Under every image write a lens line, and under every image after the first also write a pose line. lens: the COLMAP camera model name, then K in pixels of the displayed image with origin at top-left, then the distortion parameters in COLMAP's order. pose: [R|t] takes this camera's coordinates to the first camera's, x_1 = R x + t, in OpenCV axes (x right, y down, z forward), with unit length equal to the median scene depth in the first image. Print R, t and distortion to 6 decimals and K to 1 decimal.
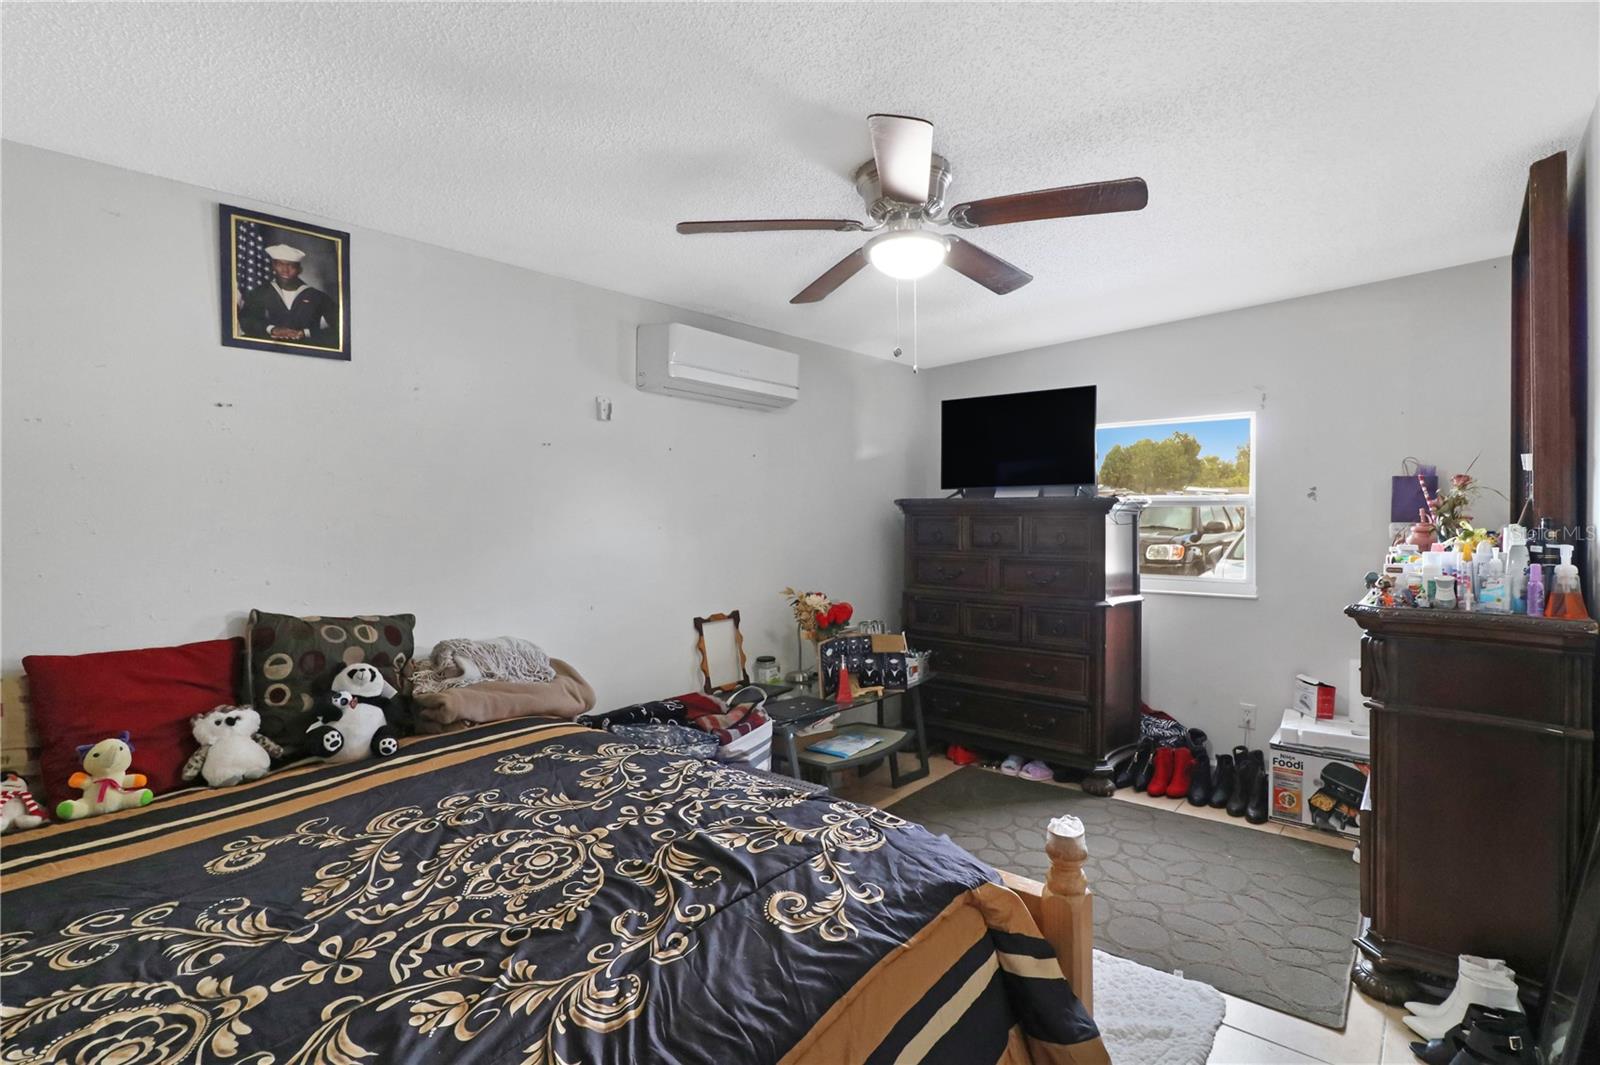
lens RADIAL K [[758.2, 0, 804.8], [0, 758.2, 535.1], [0, 0, 1]] dist [-0.002168, -0.000711]
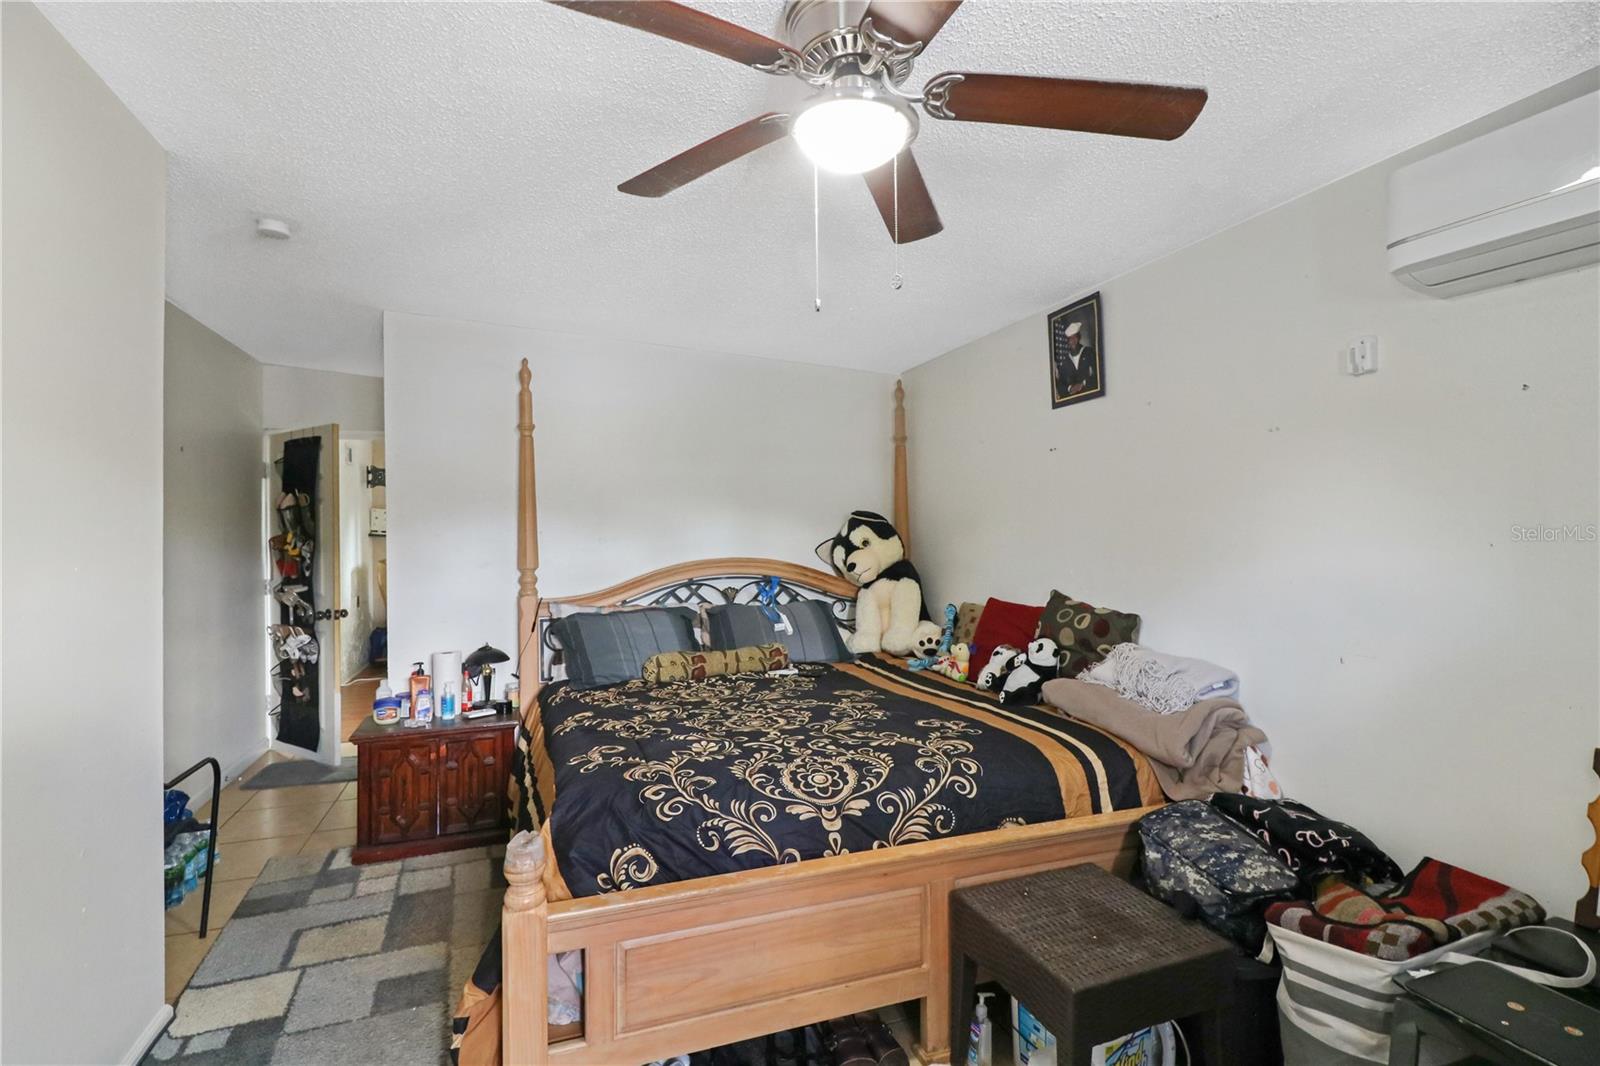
lens RADIAL K [[758.2, 0, 804.8], [0, 758.2, 535.6], [0, 0, 1]] dist [-0.002168, -0.000711]
pose [[-0.461568, -0.004259, -0.887095, 0.742416], [-0.029632, 0.999504, 0.010620, -0.009617], [0.886610, 0.031188, -0.461465, 1.258080]]
